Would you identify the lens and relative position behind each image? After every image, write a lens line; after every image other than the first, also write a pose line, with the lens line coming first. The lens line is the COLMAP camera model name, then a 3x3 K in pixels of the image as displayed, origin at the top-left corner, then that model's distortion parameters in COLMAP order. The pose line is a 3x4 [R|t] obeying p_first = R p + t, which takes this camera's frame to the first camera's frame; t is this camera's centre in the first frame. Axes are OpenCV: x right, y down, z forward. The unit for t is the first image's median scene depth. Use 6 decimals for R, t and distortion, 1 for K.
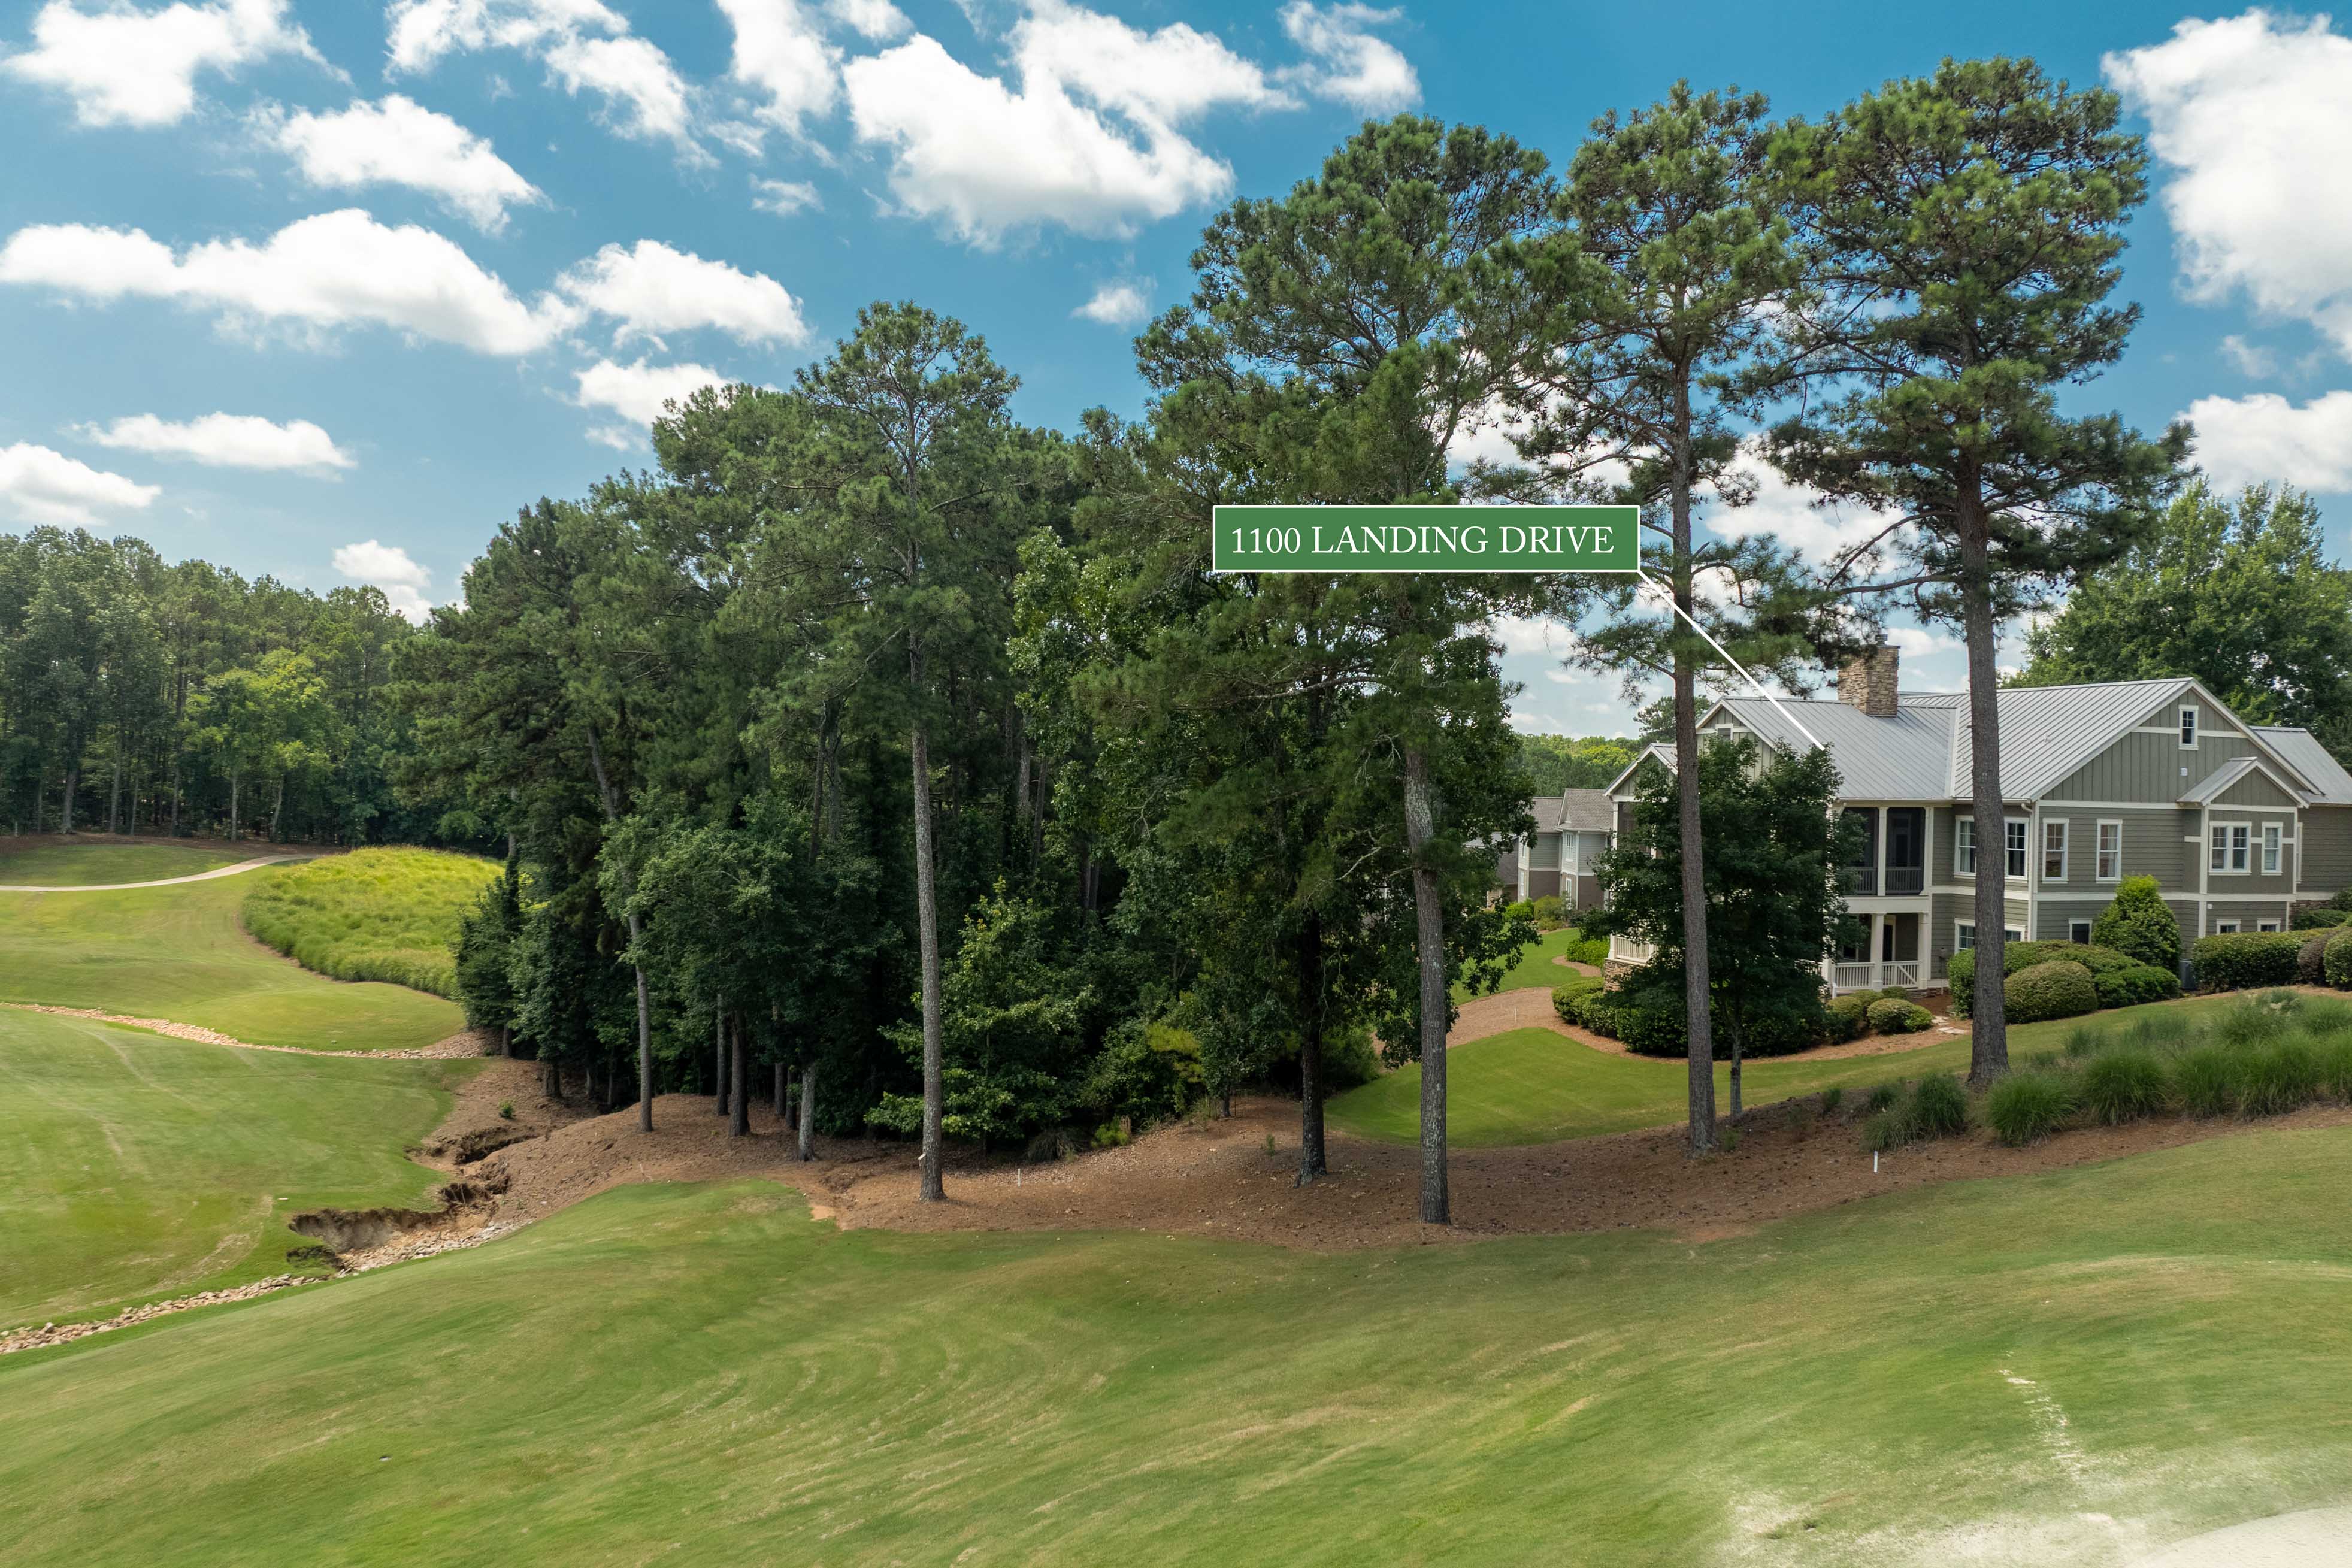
lens RADIAL K [[1636.3, 0, 1170.5], [0, 1636.3, 783.4], [0, 0, 1]] dist [-0.036715, 0.003627]
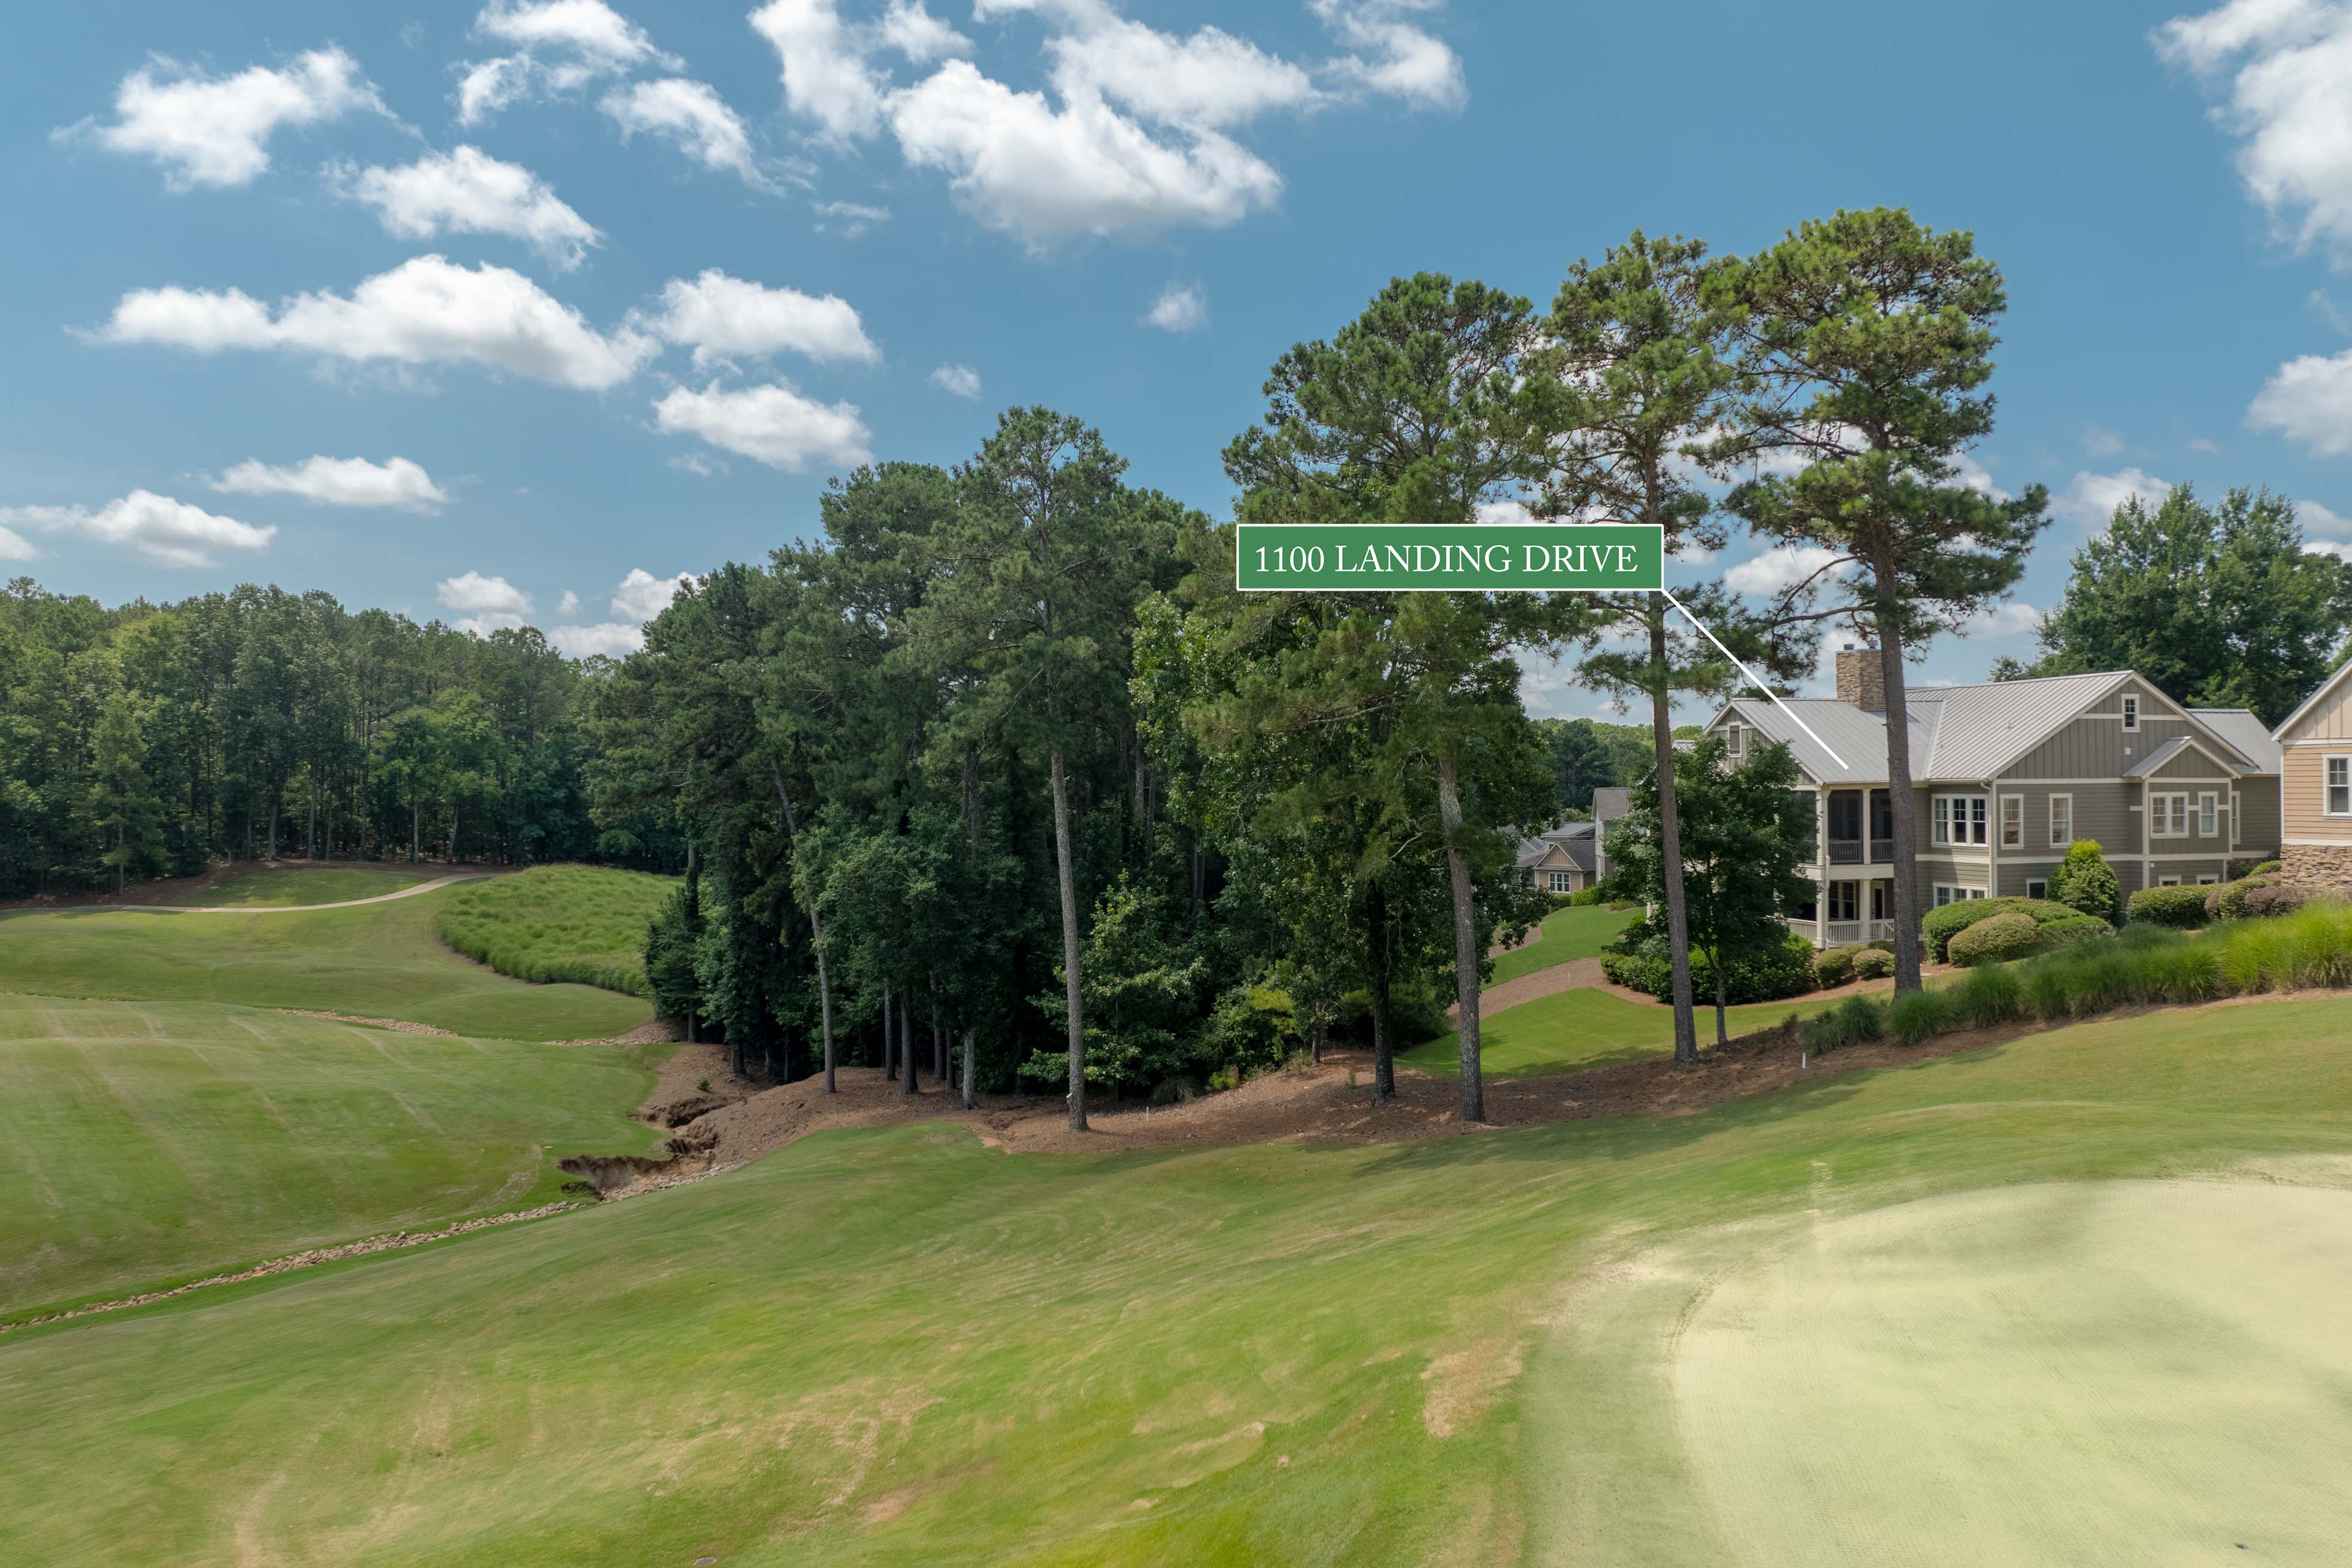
lens RADIAL K [[1636.3, 0, 1170.5], [0, 1636.3, 783.4], [0, 0, 1]] dist [-0.036715, 0.003627]
pose [[0.997610, -0.030311, -0.062100, 0.007354], [0.030230, 0.999540, -0.002234, -0.002149], [0.062139, 0.000351, 0.998067, -0.210213]]
